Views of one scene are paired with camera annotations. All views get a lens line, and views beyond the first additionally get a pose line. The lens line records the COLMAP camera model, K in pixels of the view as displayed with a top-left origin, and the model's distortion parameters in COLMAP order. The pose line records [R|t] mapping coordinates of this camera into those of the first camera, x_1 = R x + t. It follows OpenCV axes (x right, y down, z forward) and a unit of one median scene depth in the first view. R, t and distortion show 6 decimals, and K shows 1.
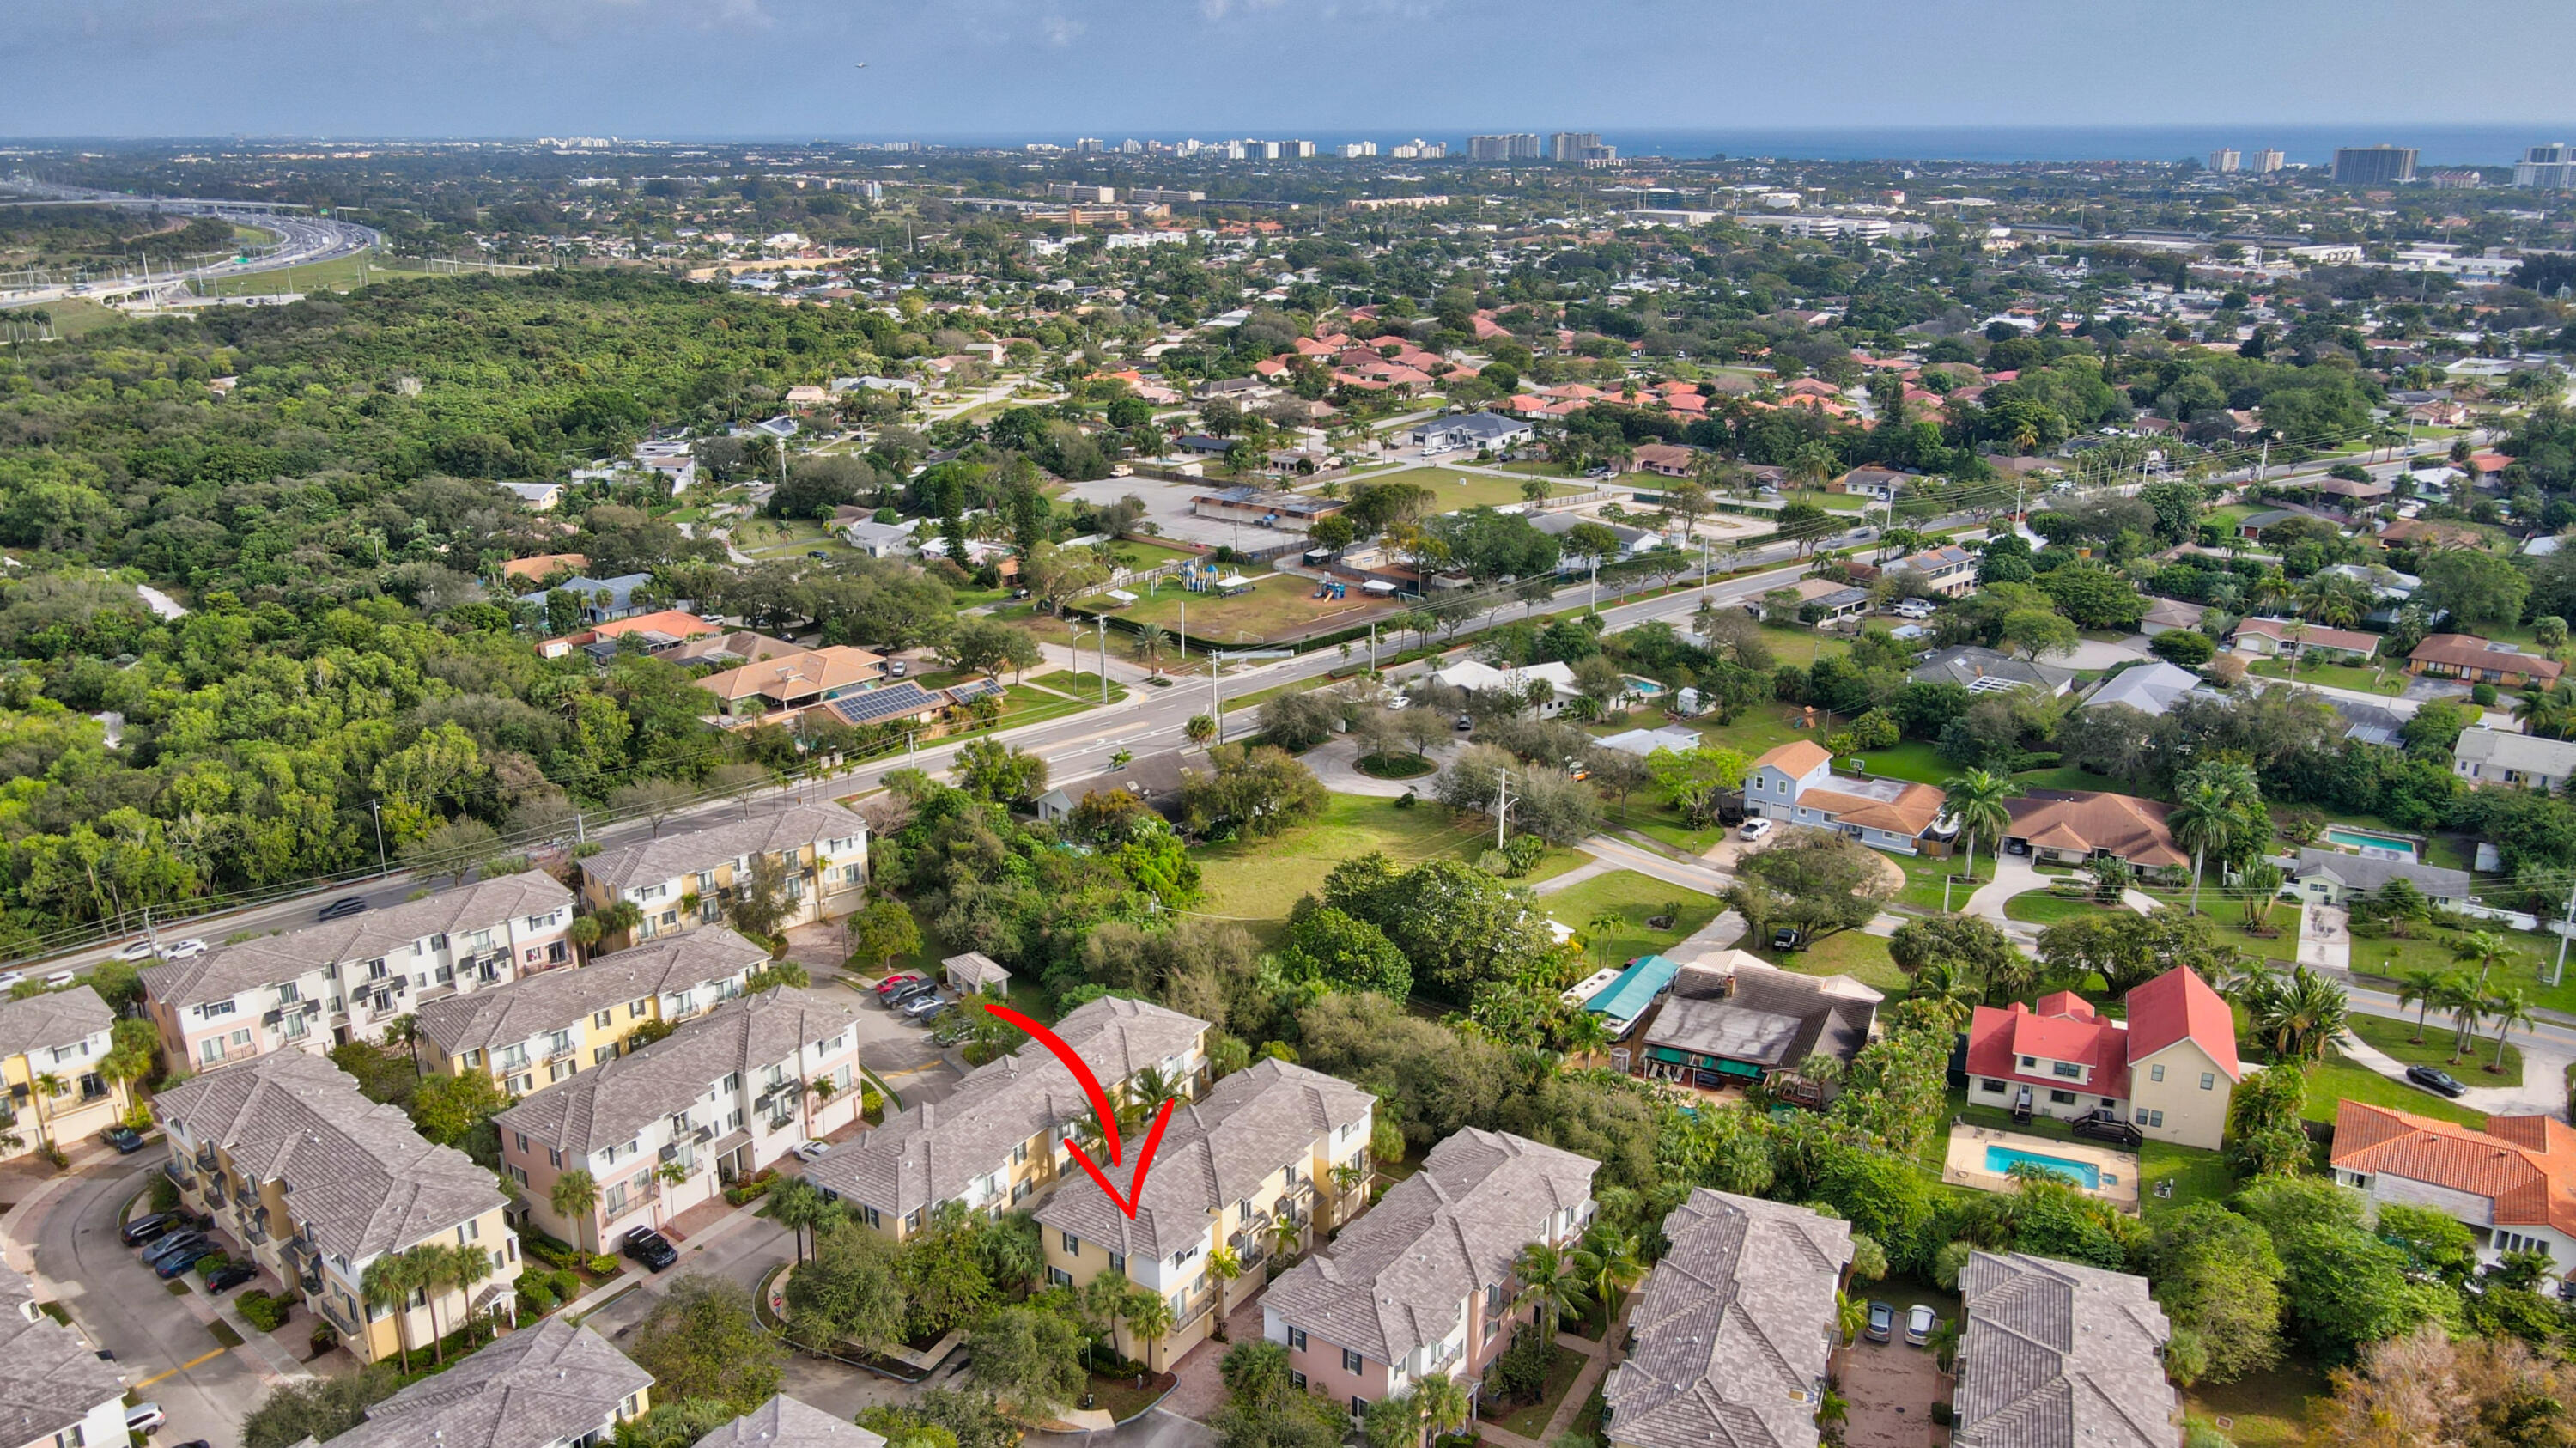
lens RADIAL K [[1892.2, 0, 1288.0], [0, 1892.2, 724.0], [0, 0, 1]] dist [-0.001872, 0.012528]
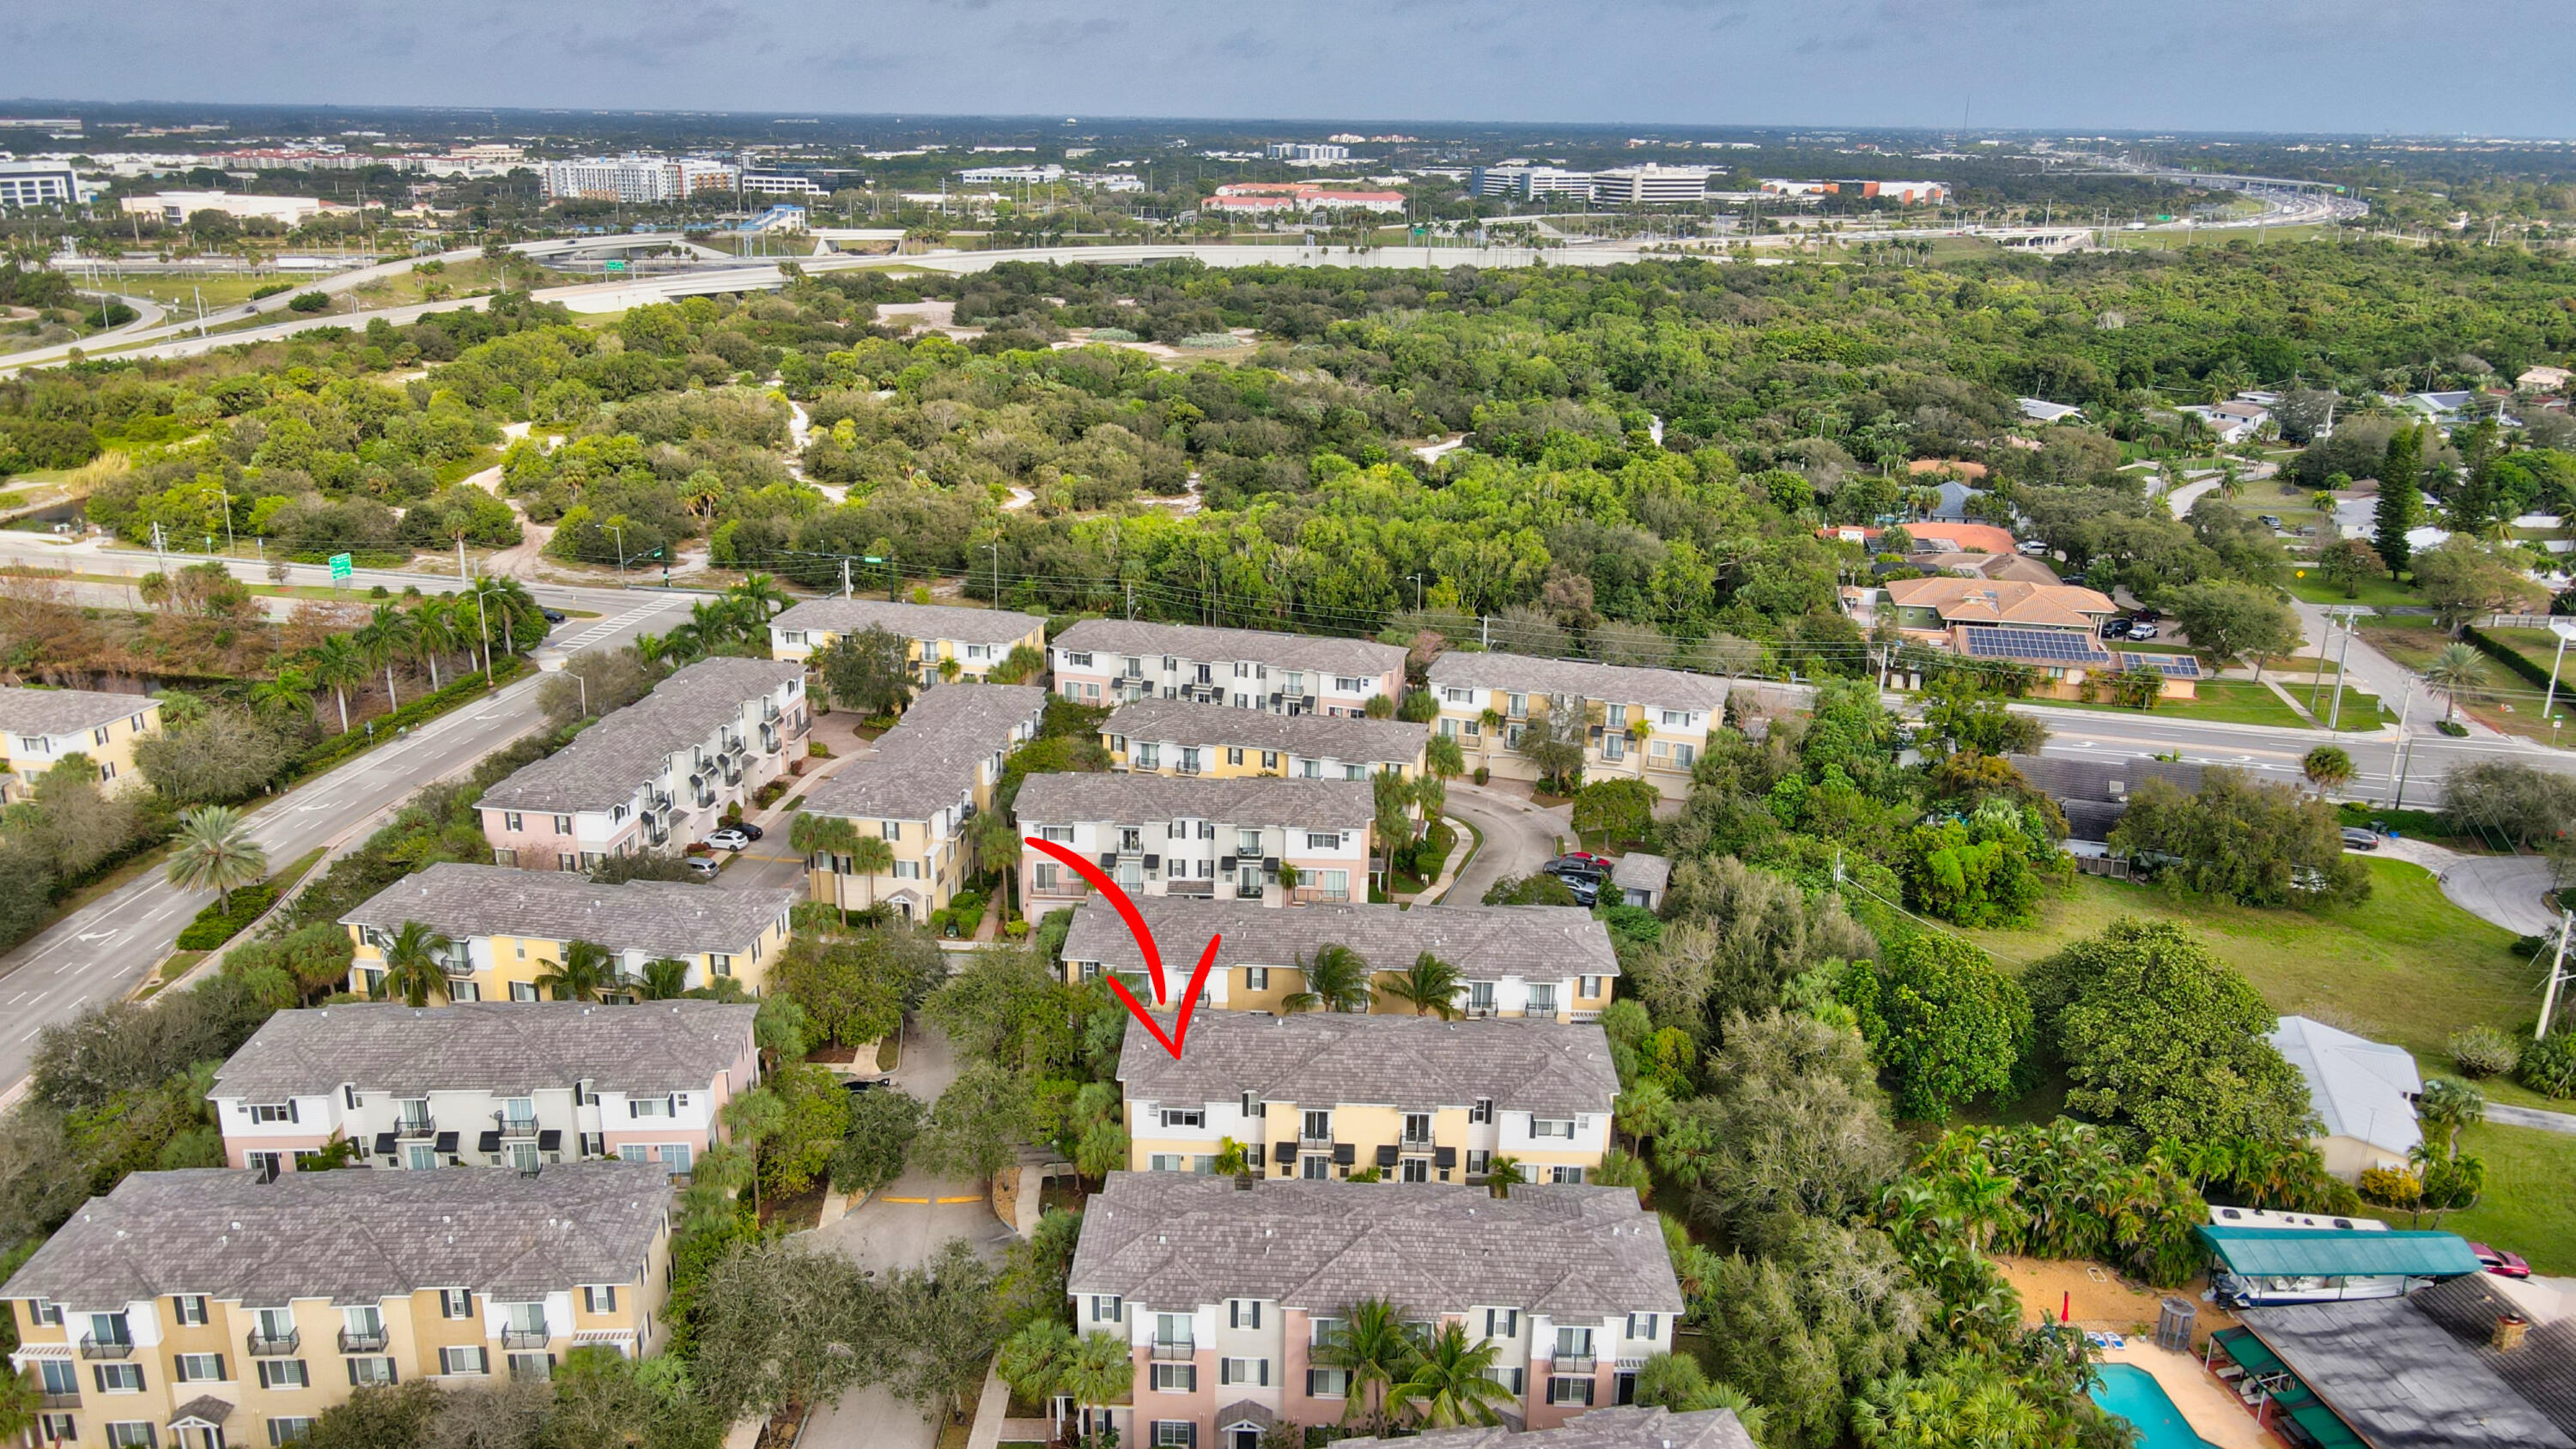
lens RADIAL K [[1905.2, 0, 1272.4], [0, 1905.2, 727.7], [0, 0, 1]] dist [-0.022767, 0.044217]
pose [[0.537019, 0.269927, -0.799218, 0.410148], [-0.269777, 0.952622, 0.140466, -0.006959], [0.799269, 0.140178, 0.584396, 0.365040]]
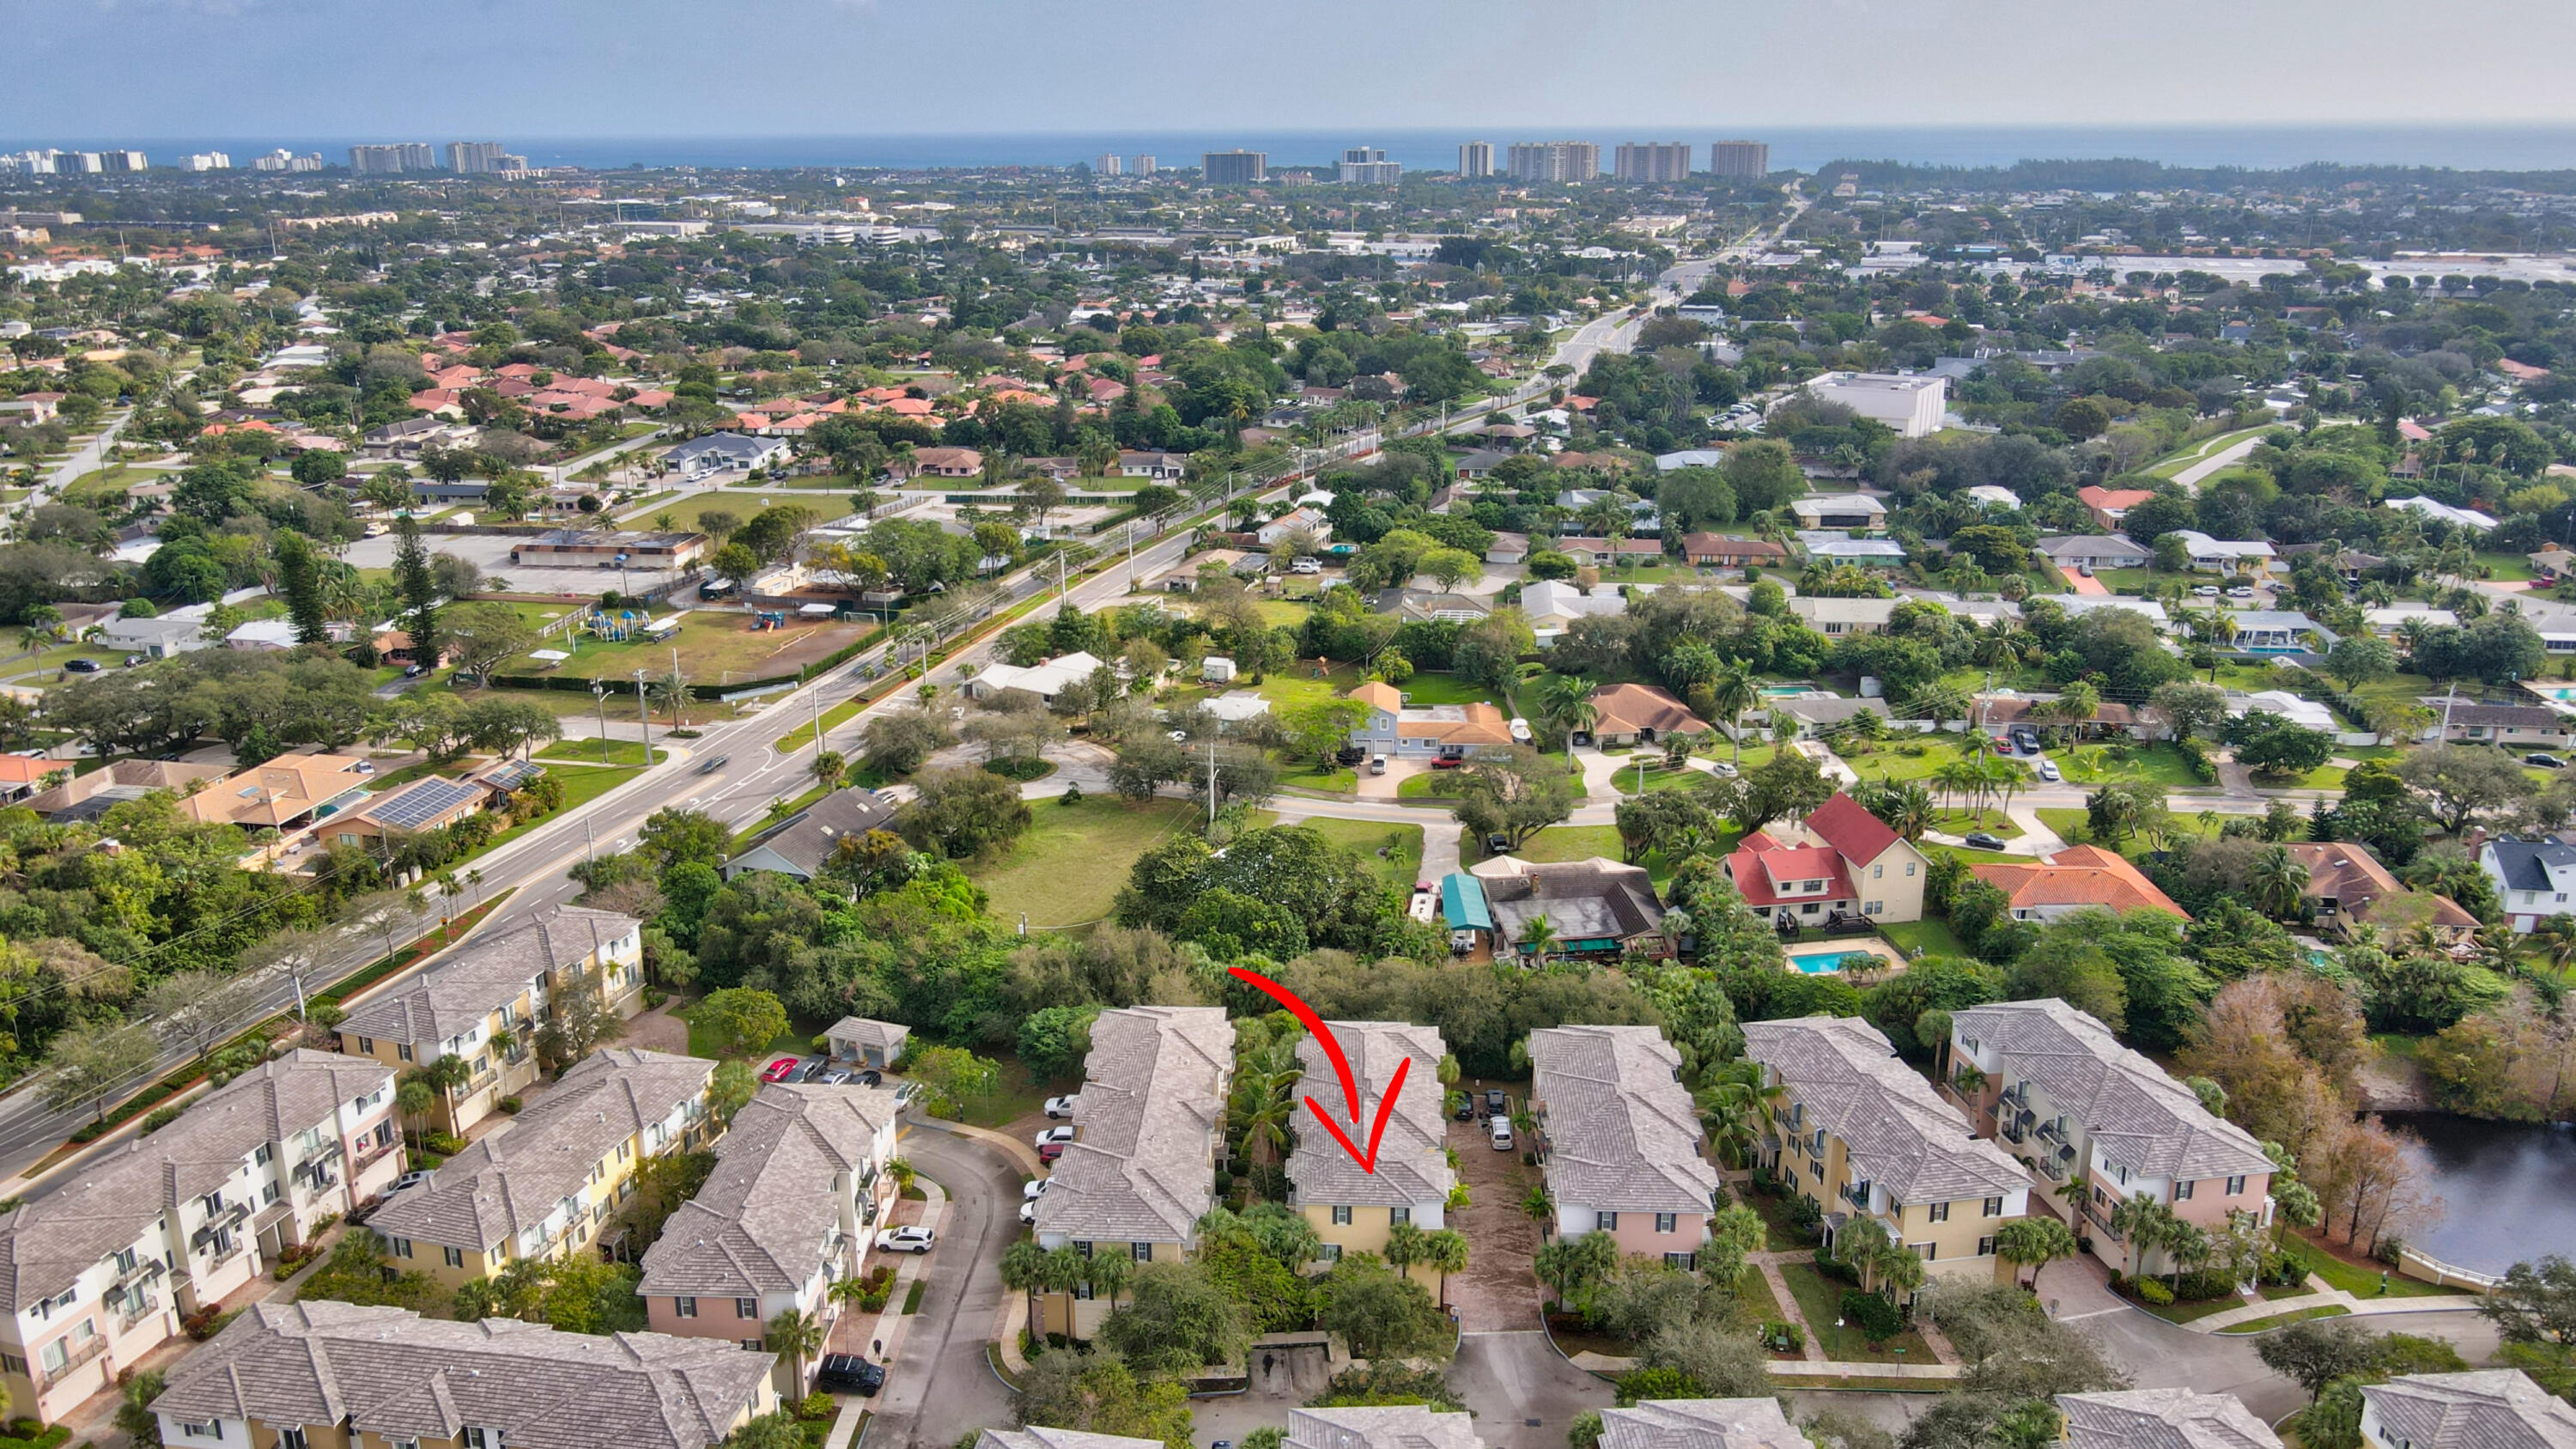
lens RADIAL K [[1889.2, 0, 1271.7], [0, 1889.2, 733.9], [0, 0, 1]] dist [-0.009381, 0.044266]
pose [[0.852945, -0.162599, 0.496031, -0.437695], [0.161892, 0.985793, 0.044764, -0.027064], [-0.496262, 0.042122, 0.867150, 0.076224]]
